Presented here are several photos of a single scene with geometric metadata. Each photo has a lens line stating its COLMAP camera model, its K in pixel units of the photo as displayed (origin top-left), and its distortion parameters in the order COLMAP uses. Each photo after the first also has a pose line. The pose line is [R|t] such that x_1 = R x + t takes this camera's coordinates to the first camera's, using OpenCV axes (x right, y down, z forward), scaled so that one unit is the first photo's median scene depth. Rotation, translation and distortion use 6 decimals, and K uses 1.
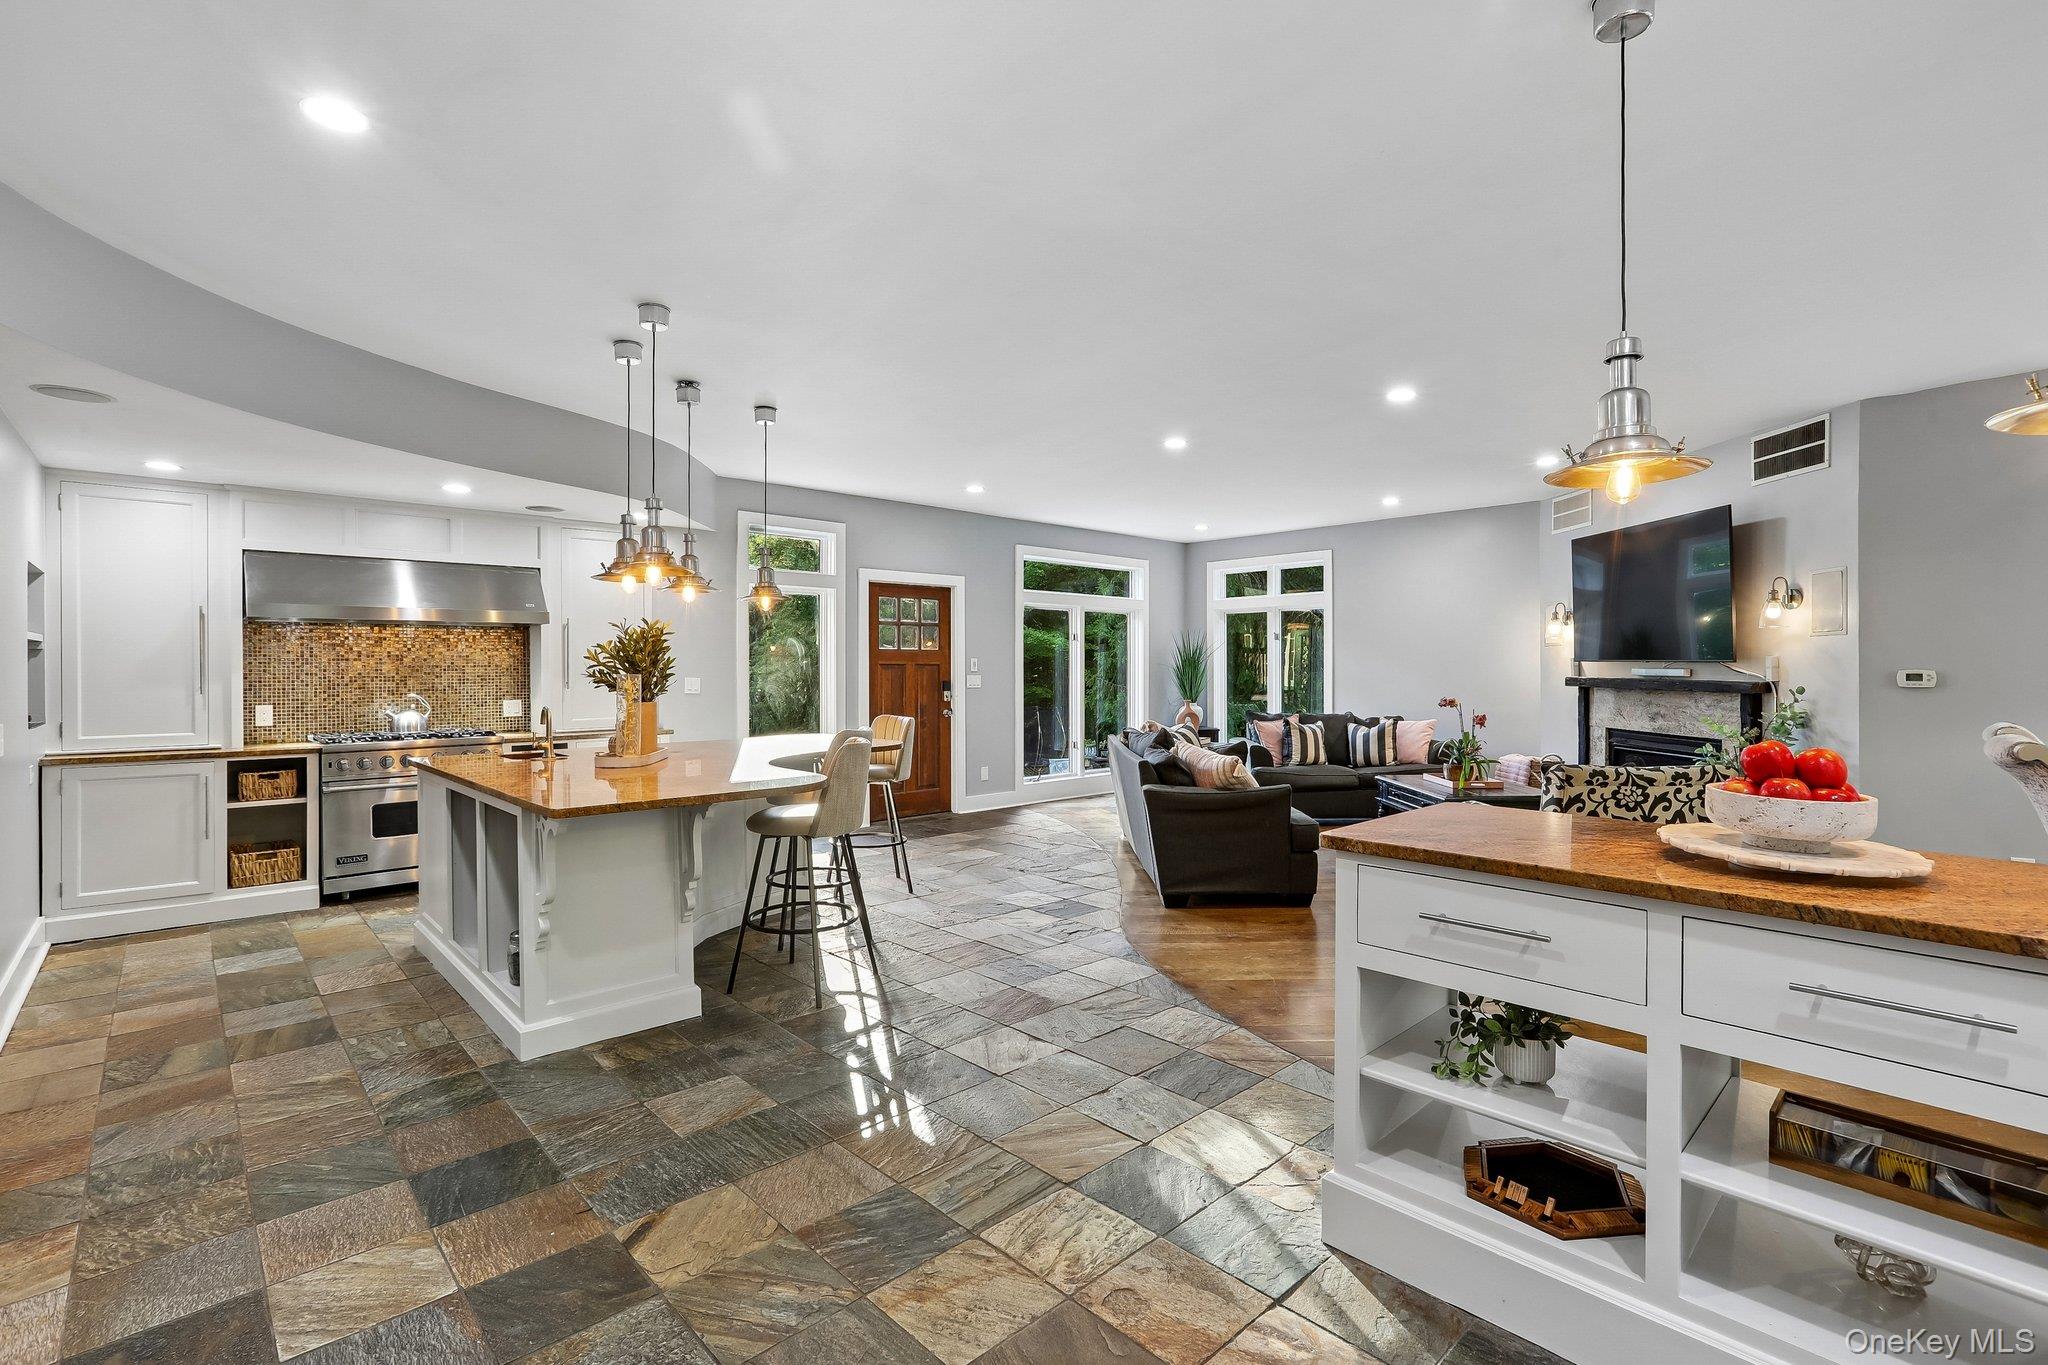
lens RADIAL K [[937.8, 0, 1038.1], [0, 937.8, 676.1], [0, 0, 1]] dist [-0.029894, 0.005571]
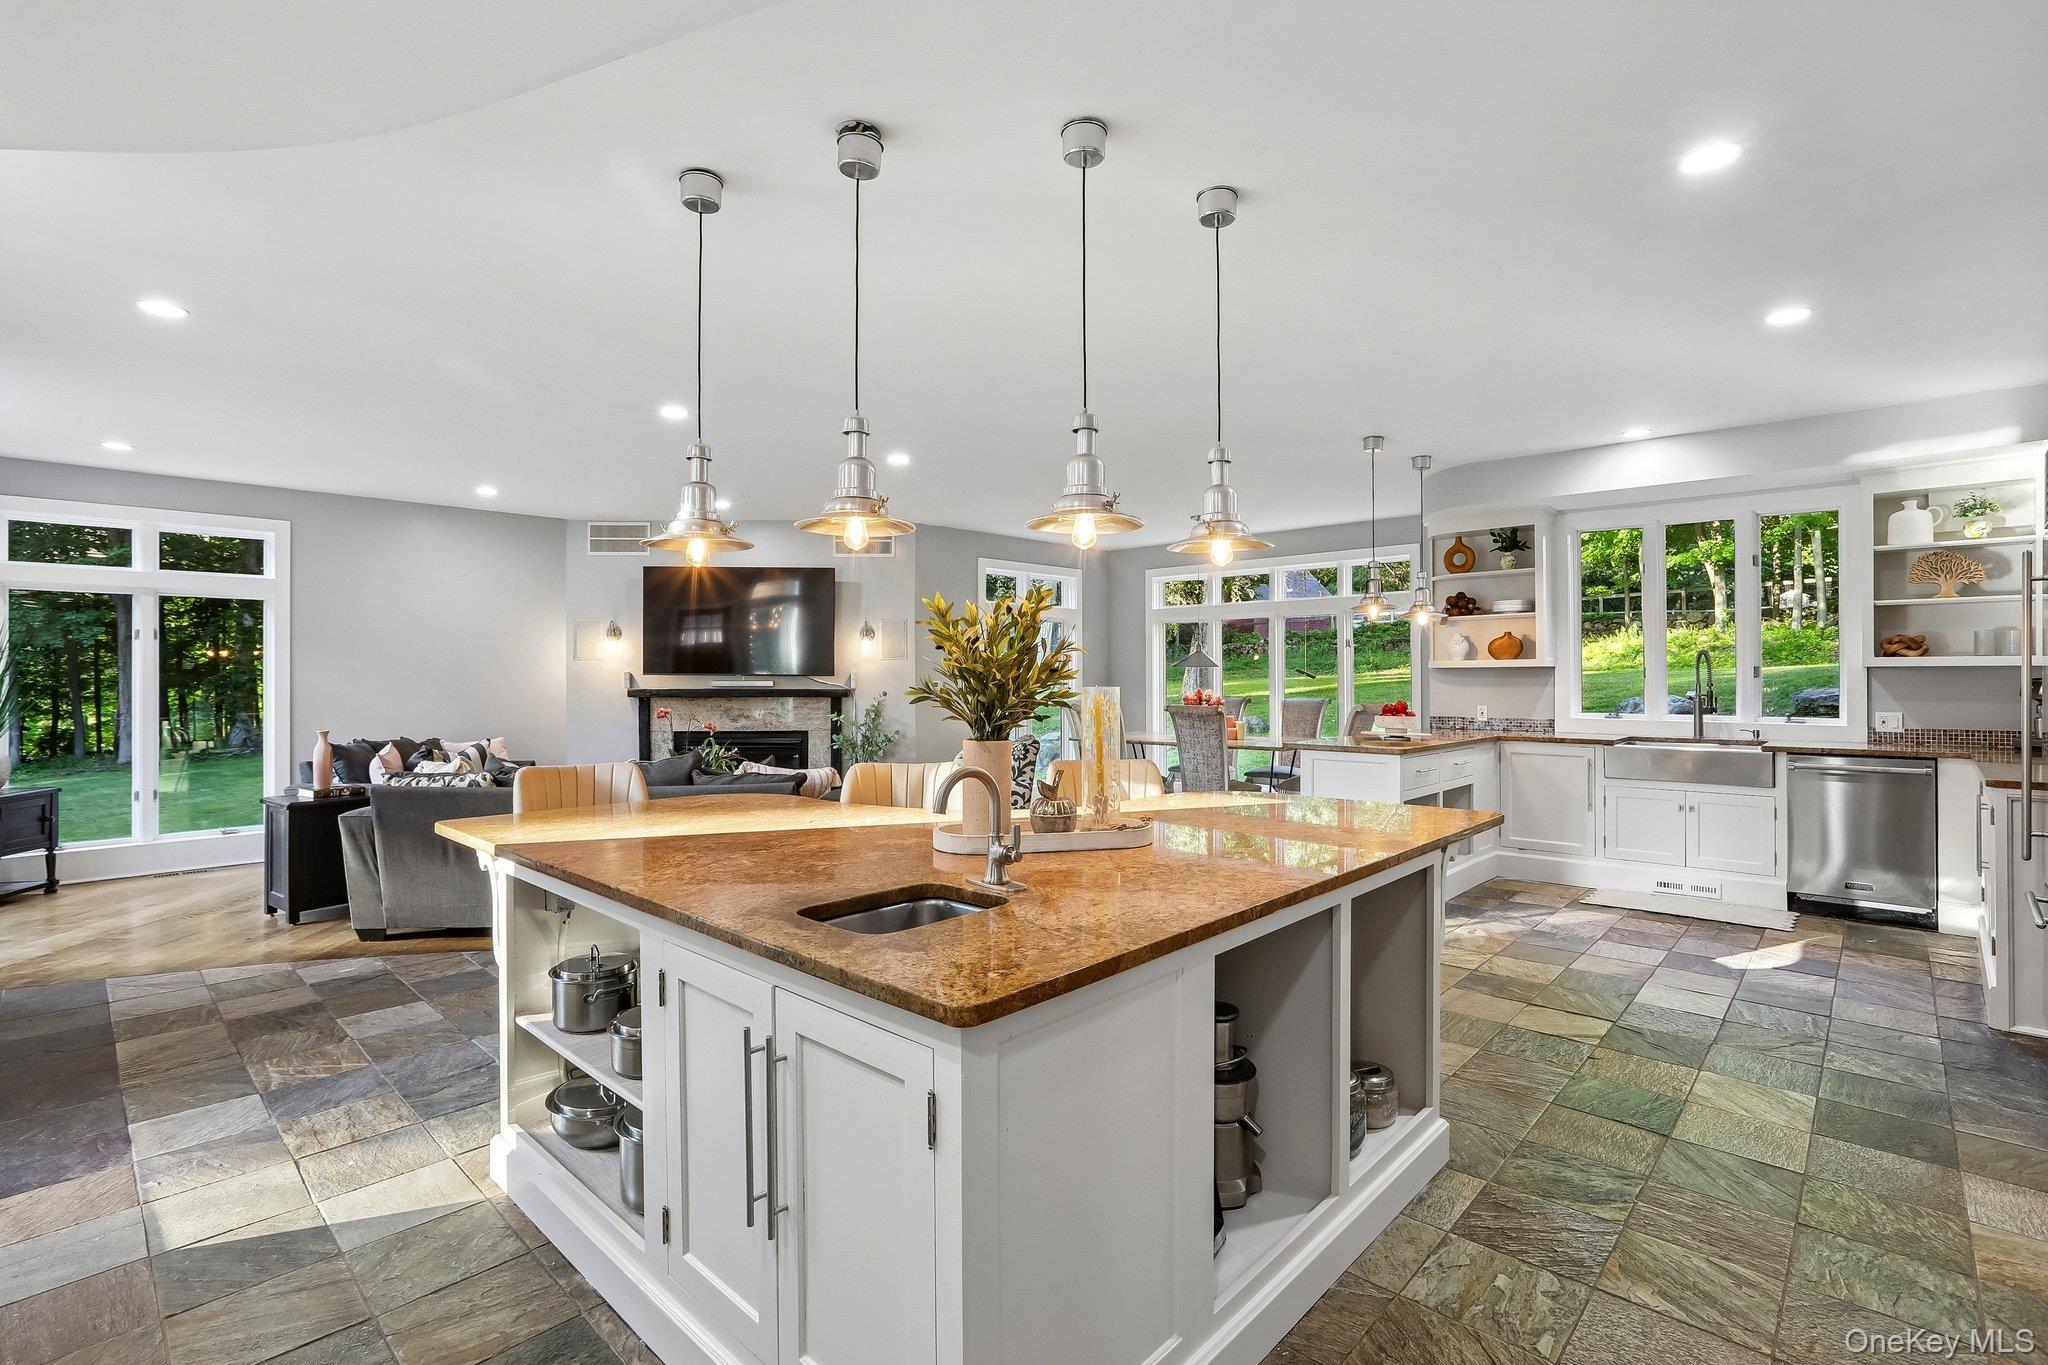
lens RADIAL K [[937.8, 0, 1034.6], [0, 937.8, 671.0], [0, 0, 1]] dist [-0.029894, 0.005571]
pose [[-0.063259, 0.009728, 0.997950, -0.574220], [0.014440, 0.999857, -0.008831, -0.004057], [-0.997893, 0.013852, -0.063390, 0.599084]]
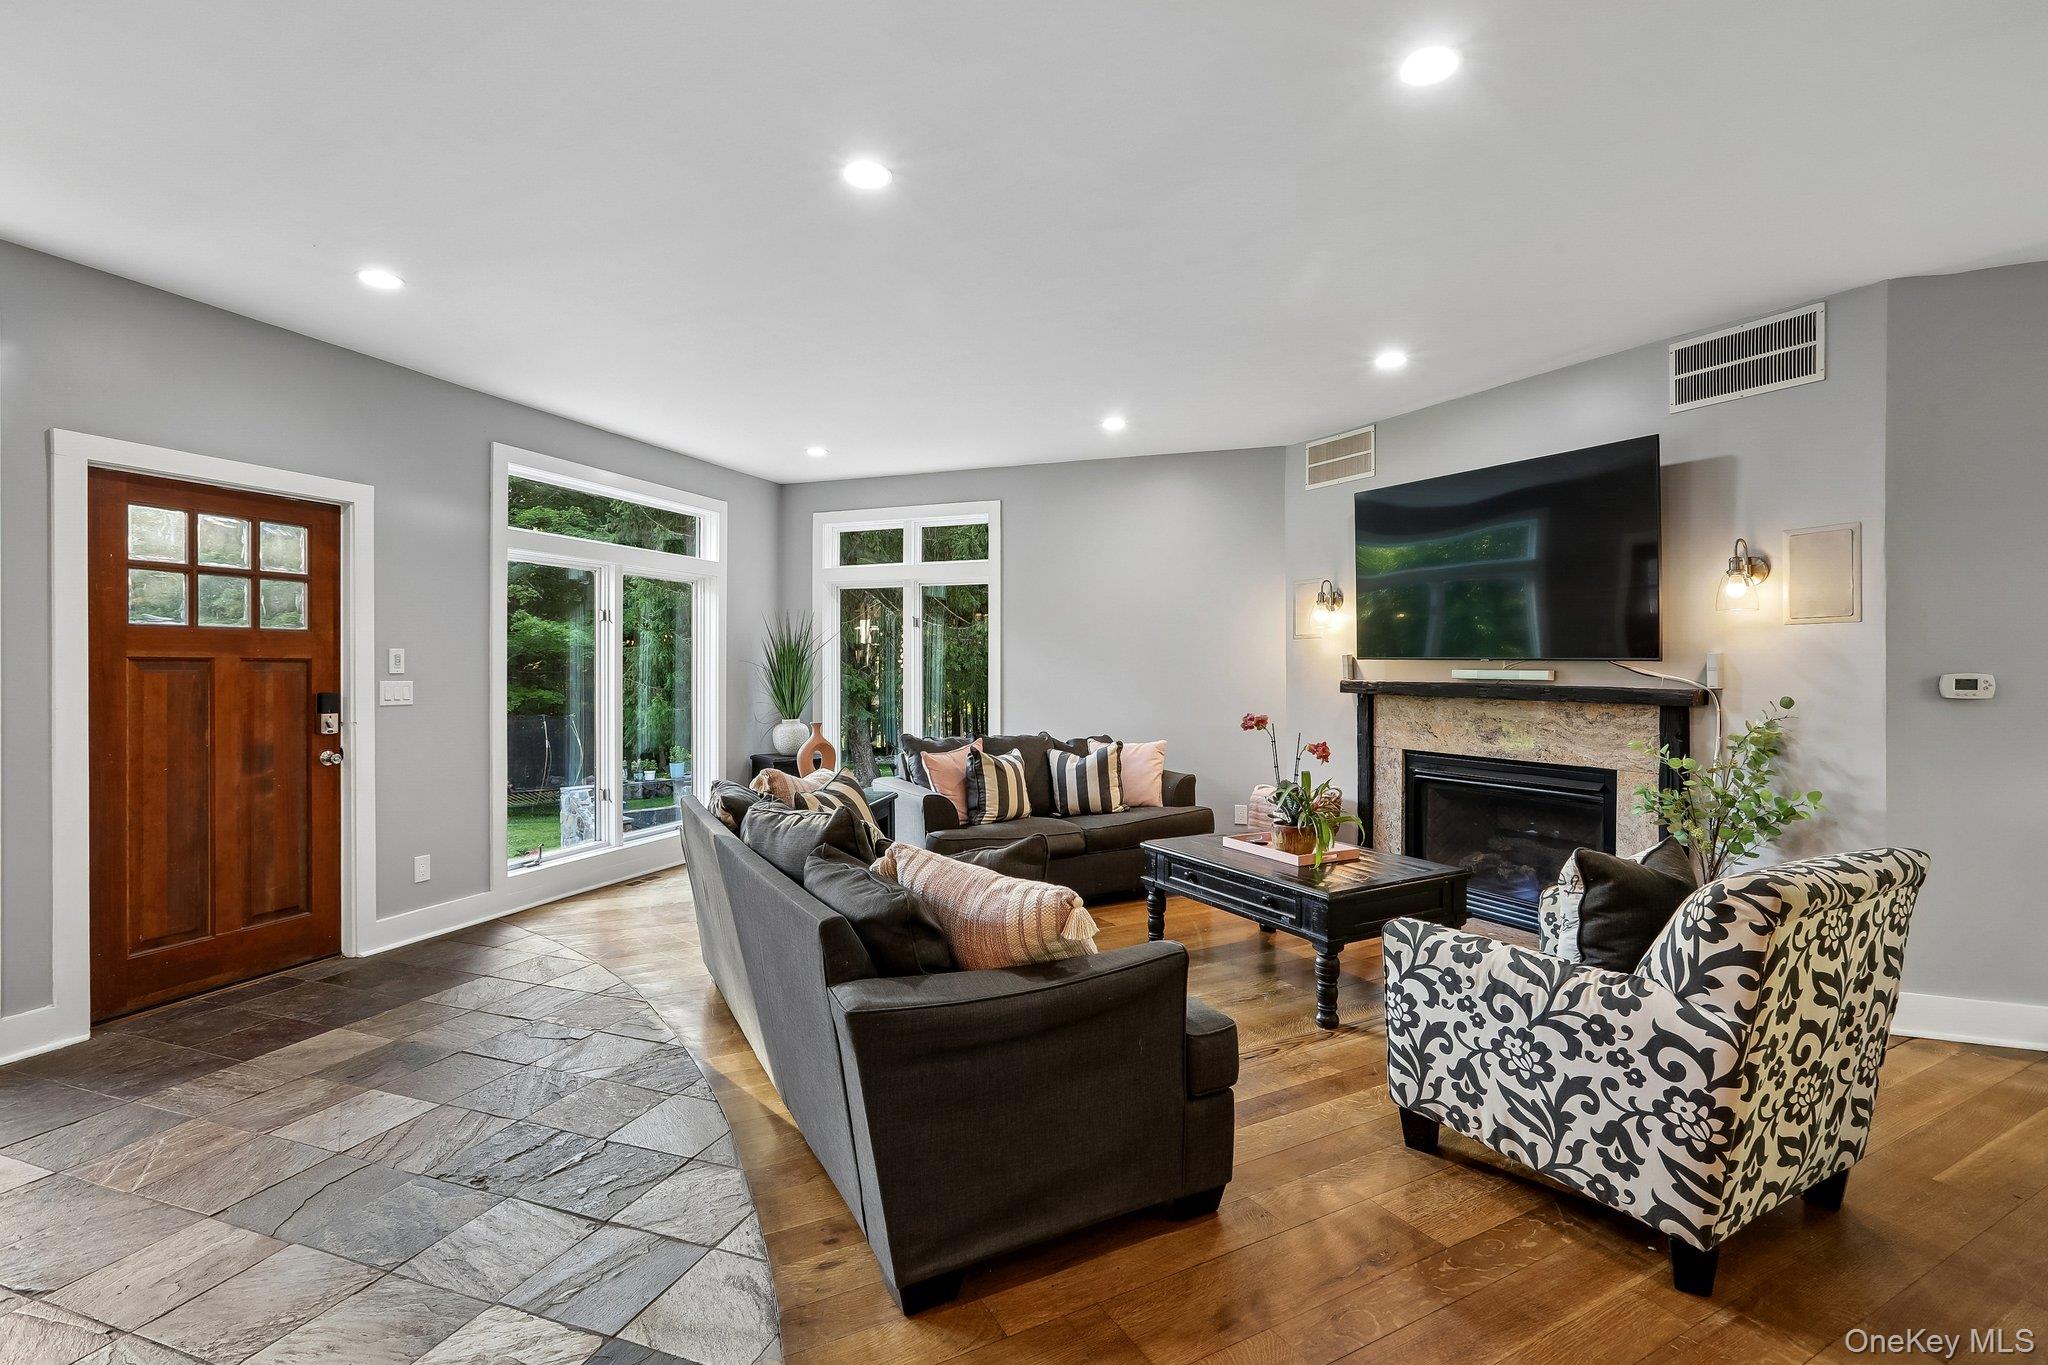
lens RADIAL K [[937.8, 0, 1028.8], [0, 937.8, 670.9], [0, 0, 1]] dist [-0.029894, 0.005571]
pose [[0.888754, 0.000186, 0.458385, 0.008334], [0.001485, 0.999994, -0.003285, -0.004929], [-0.458382, 0.003601, 0.888748, 0.461760]]
